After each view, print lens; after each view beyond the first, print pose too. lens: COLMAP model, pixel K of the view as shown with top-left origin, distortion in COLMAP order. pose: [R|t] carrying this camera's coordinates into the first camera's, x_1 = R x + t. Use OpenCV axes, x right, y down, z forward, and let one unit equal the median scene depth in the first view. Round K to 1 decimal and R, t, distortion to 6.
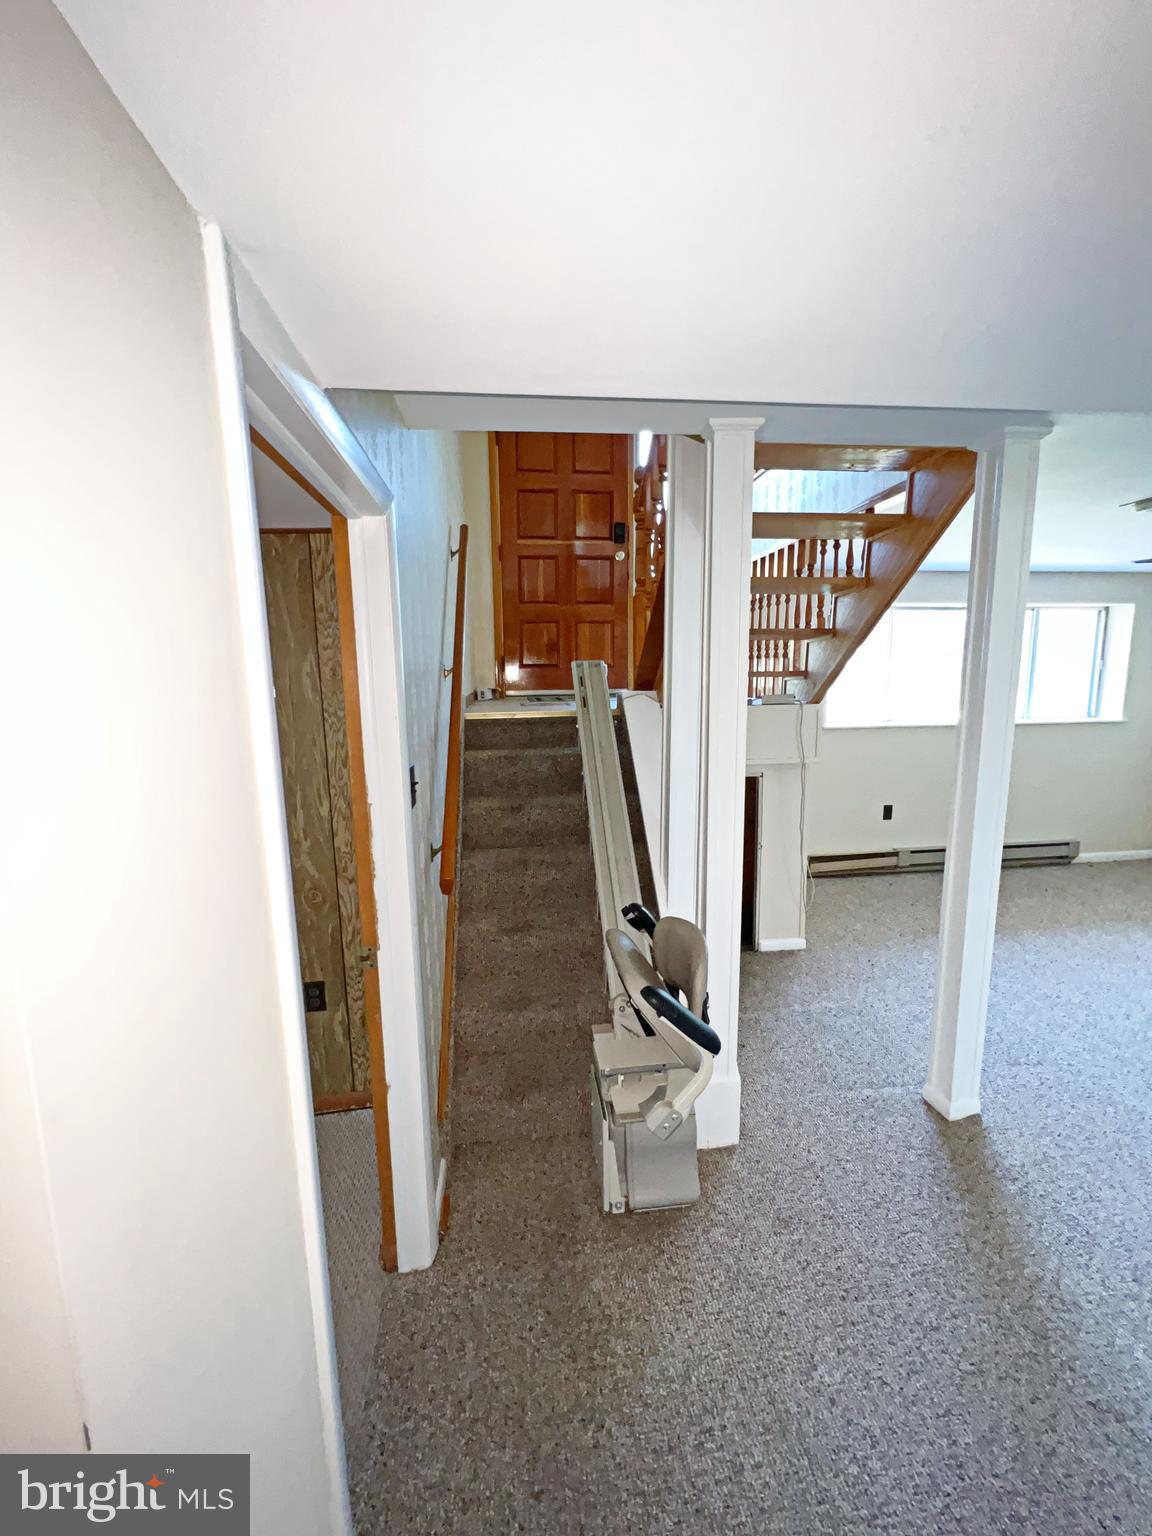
lens RADIAL K [[613.3, 0, 580.2], [0, 613.3, 771.0], [0, 0, 1]] dist [-0.004829, 0.000116]
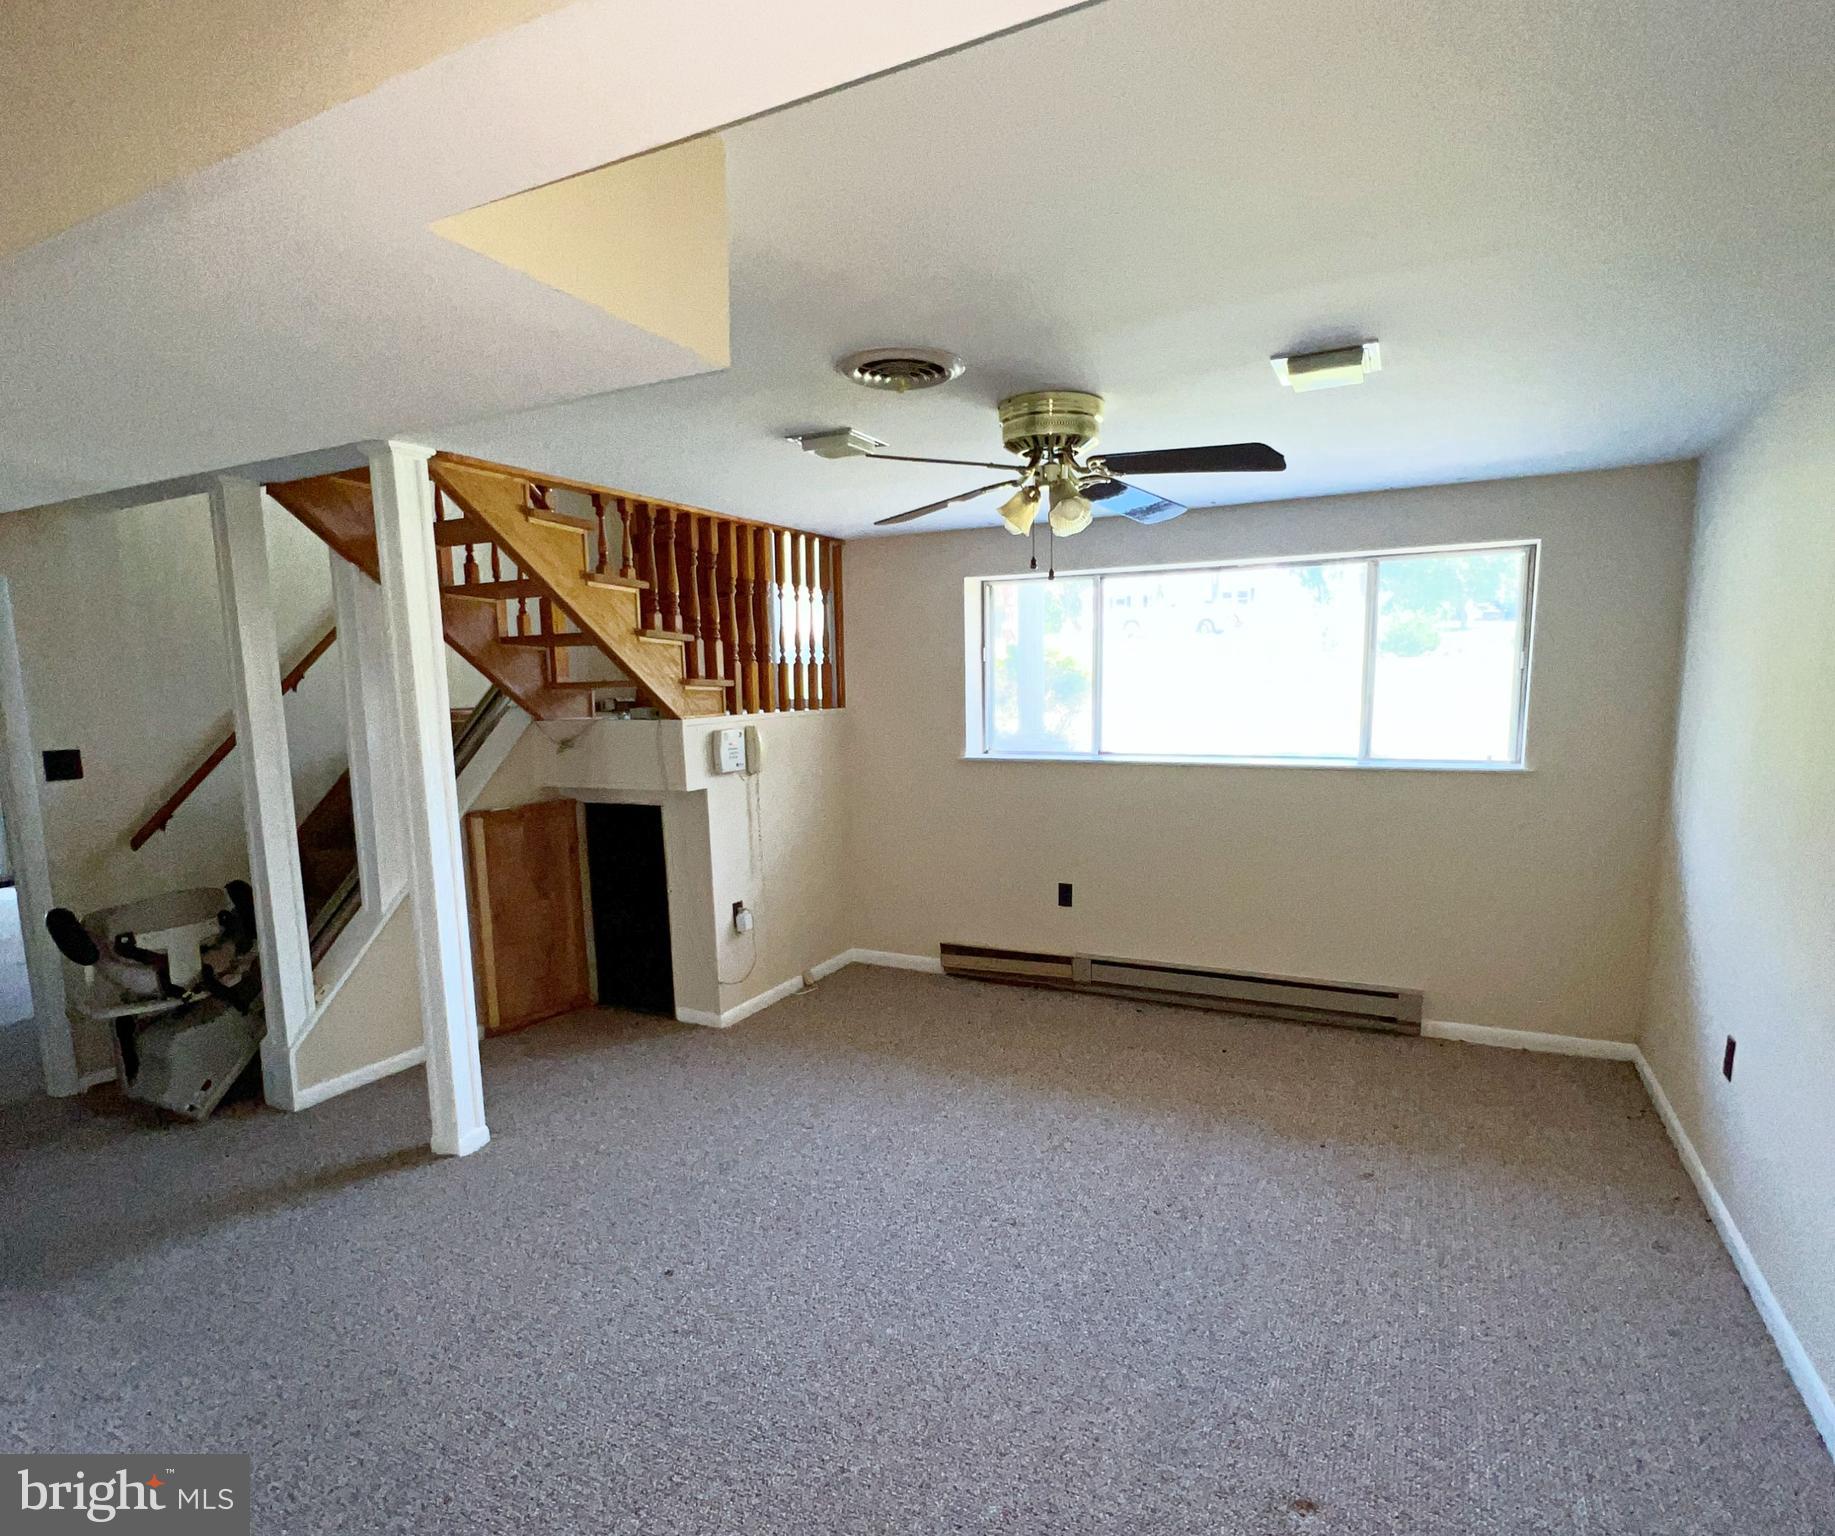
lens RADIAL K [[993.6, 0, 917.7], [0, 993.6, 828.1], [0, 0, 1]] dist [-0.001300, -0.001771]
pose [[0.832882, 0.079691, -0.547683, 0.934155], [-0.080943, 0.996478, 0.021902, -0.011778], [0.547499, 0.026089, 0.836399, 0.047520]]
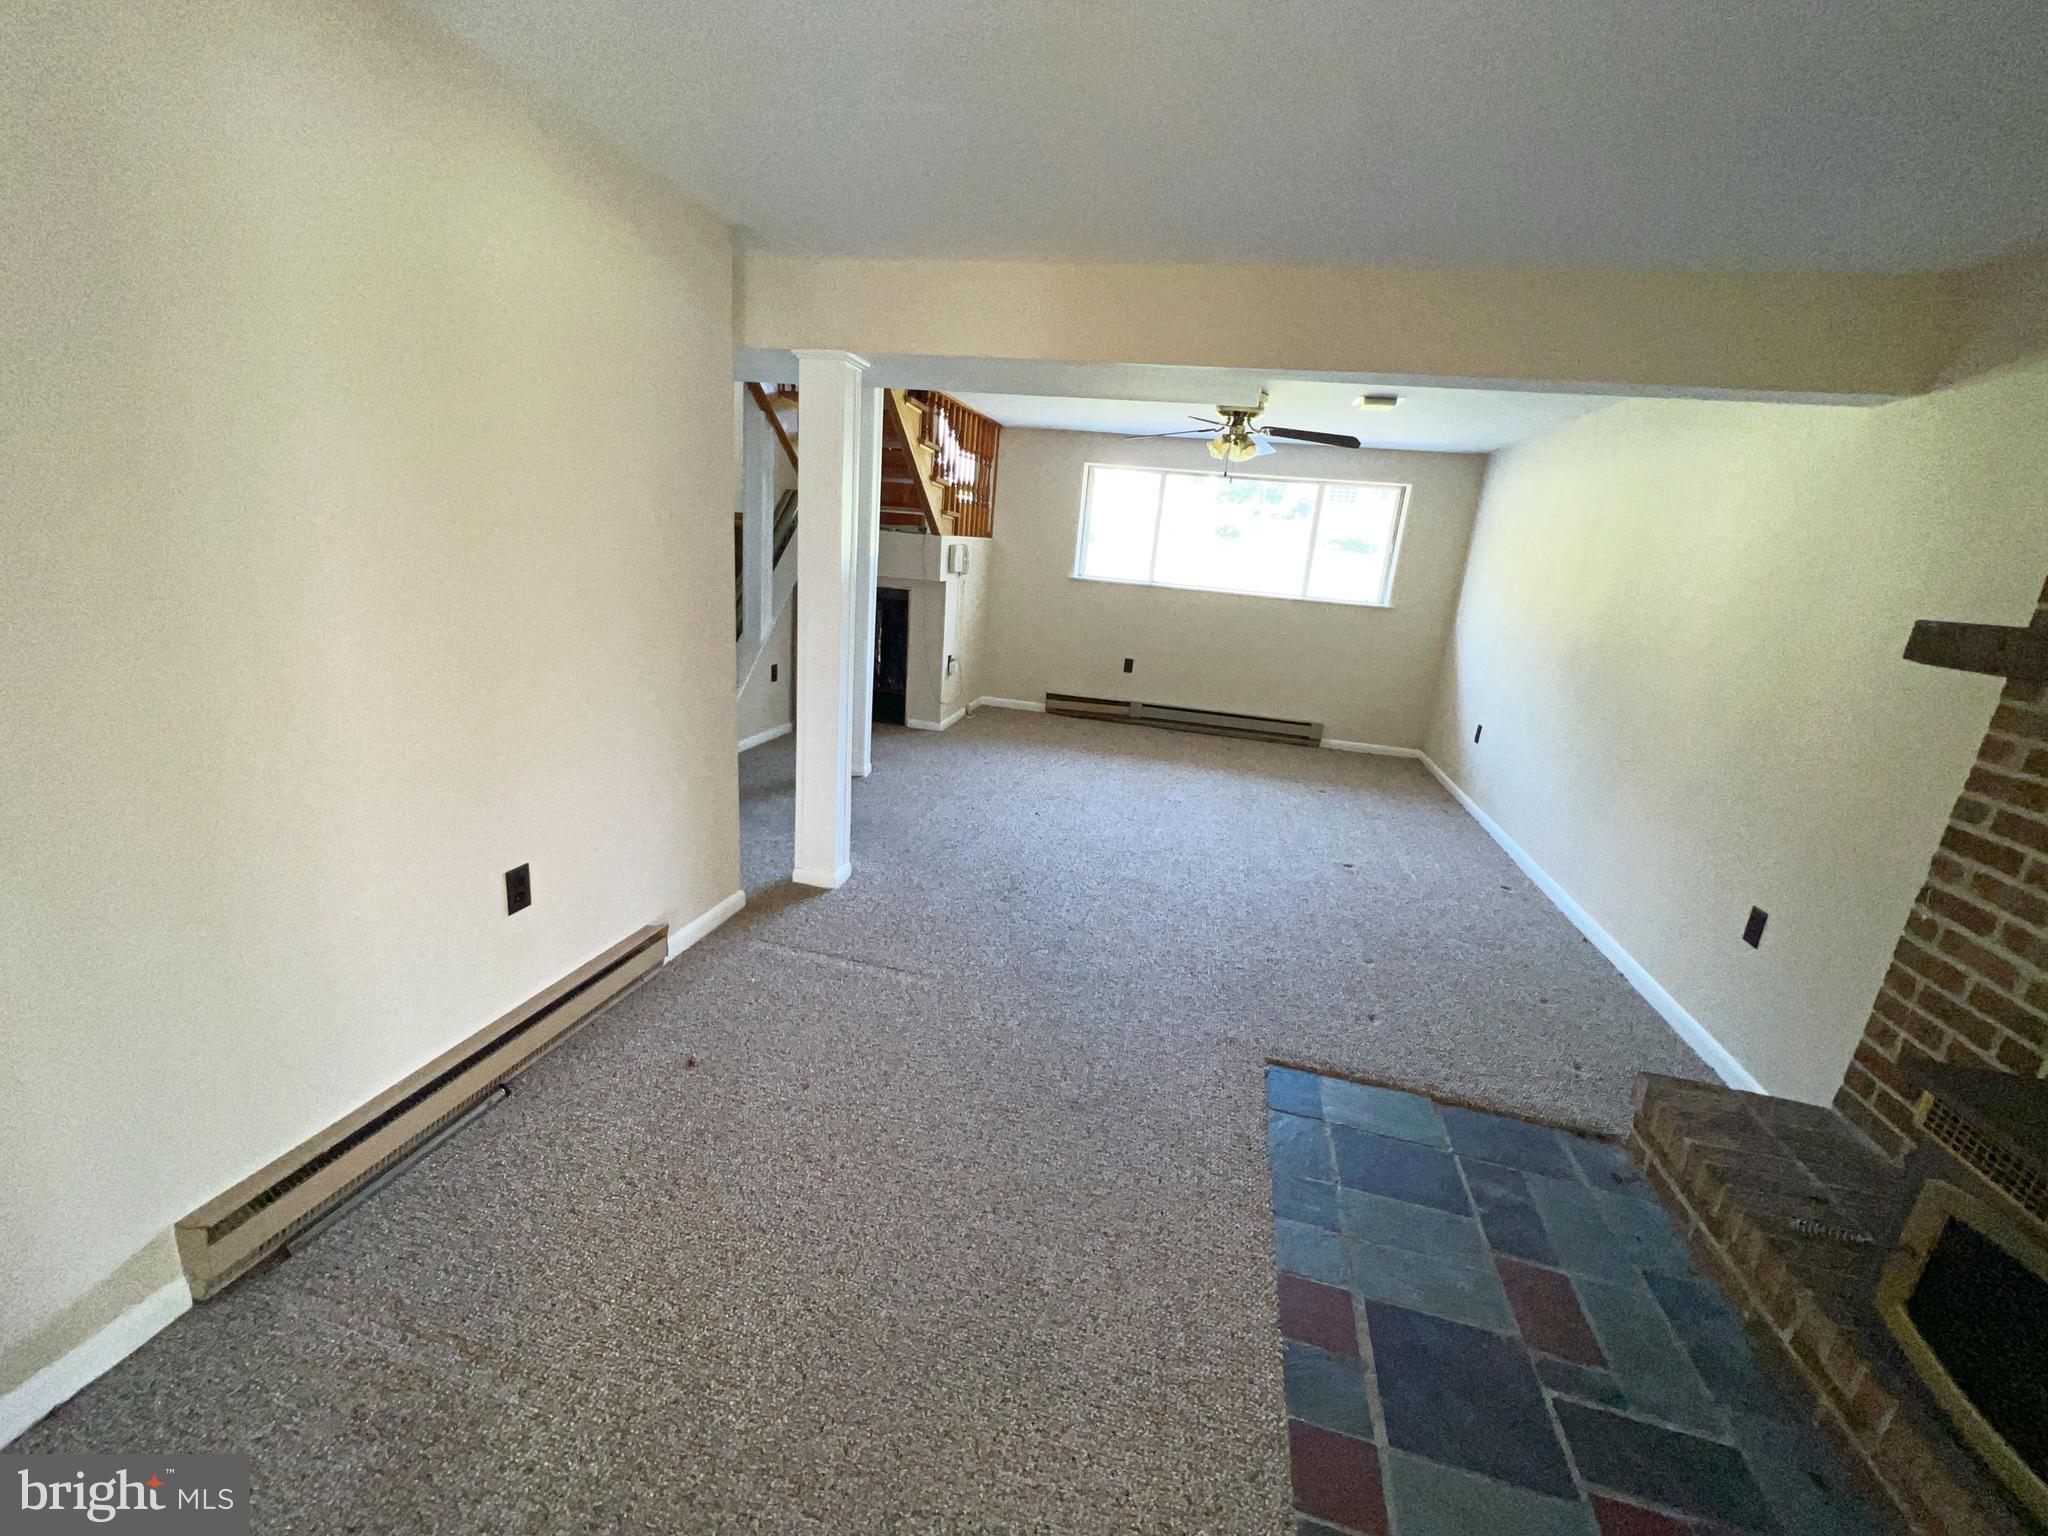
lens RADIAL K [[817.7, 0, 1019.7], [0, 817.7, 768.3], [0, 0, 1]] dist [-0.004829, 0.000116]
pose [[0.932339, 0.179634, -0.313809, 0.805152], [-0.145842, 0.980962, 0.128230, 0.088597], [0.330870, -0.073787, 0.940787, -0.424007]]
